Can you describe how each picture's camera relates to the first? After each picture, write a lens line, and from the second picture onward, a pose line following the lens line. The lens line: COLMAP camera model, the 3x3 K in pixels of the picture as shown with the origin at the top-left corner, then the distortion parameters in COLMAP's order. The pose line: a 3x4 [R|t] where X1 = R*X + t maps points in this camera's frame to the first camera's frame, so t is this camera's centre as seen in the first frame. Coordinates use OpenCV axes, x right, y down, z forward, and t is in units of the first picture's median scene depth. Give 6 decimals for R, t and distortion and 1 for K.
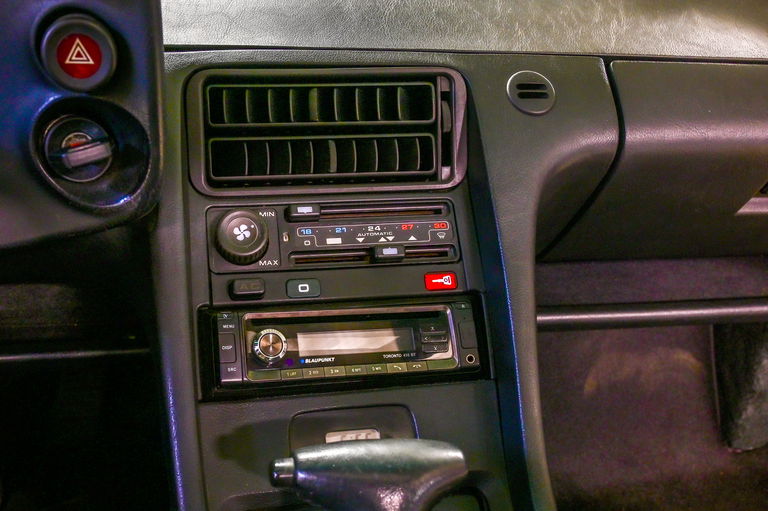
lens RADIAL K [[820.7, 0, 383.8], [0, 820.7, 255.2], [0, 0, 1]] dist [0.006677, 0.000000]
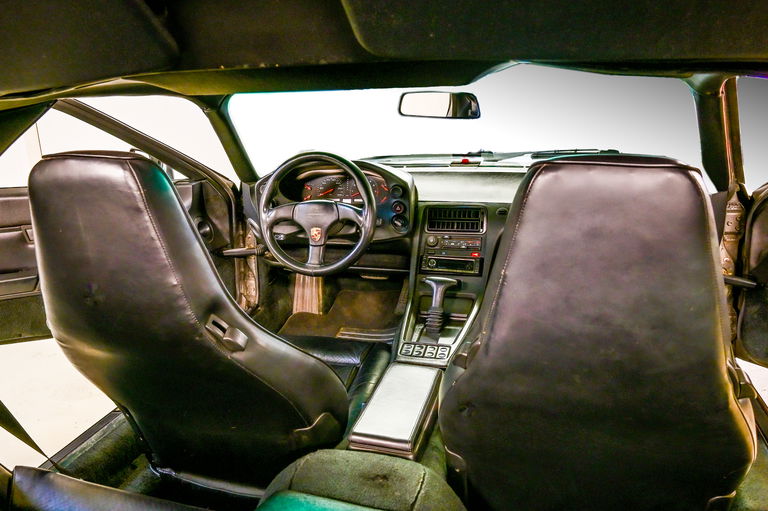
lens RADIAL K [[531.8, 0, 384.3], [0, 531.8, 255.5], [0, 0, 1]] dist [-0.000095, -0.000002]
pose [[0.877056, 0.071313, -0.475065, 1.002992], [-0.099435, 0.994453, -0.034297, 0.184038], [0.469984, 0.077319, 0.879282, -1.755262]]
